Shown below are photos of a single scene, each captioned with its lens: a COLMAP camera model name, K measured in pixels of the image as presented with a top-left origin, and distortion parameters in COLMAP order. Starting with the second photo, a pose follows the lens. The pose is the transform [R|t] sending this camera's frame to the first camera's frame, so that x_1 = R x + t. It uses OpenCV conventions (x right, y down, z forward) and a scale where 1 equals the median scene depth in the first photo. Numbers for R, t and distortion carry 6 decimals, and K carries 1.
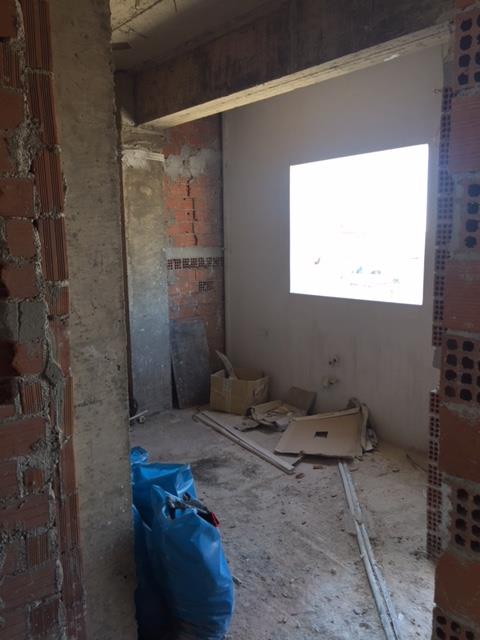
lens RADIAL K [[551.6, 0, 240.0], [0, 551.6, 320.0], [0, 0, 1]] dist [0.094590, -0.124500]
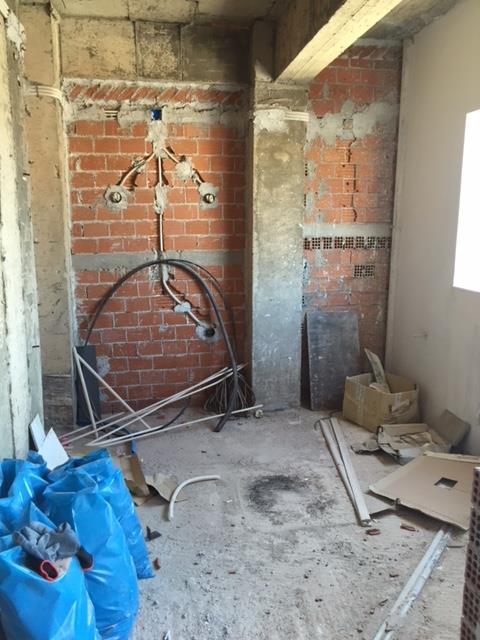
lens RADIAL K [[551.6, 0, 240.0], [0, 551.6, 320.0], [0, 0, 1]] dist [0.094590, -0.124500]
pose [[0.861953, 0.108212, -0.495305, 0.222668], [-0.090987, 0.994112, 0.058849, -0.022236], [0.498757, -0.005659, 0.866724, 0.198964]]
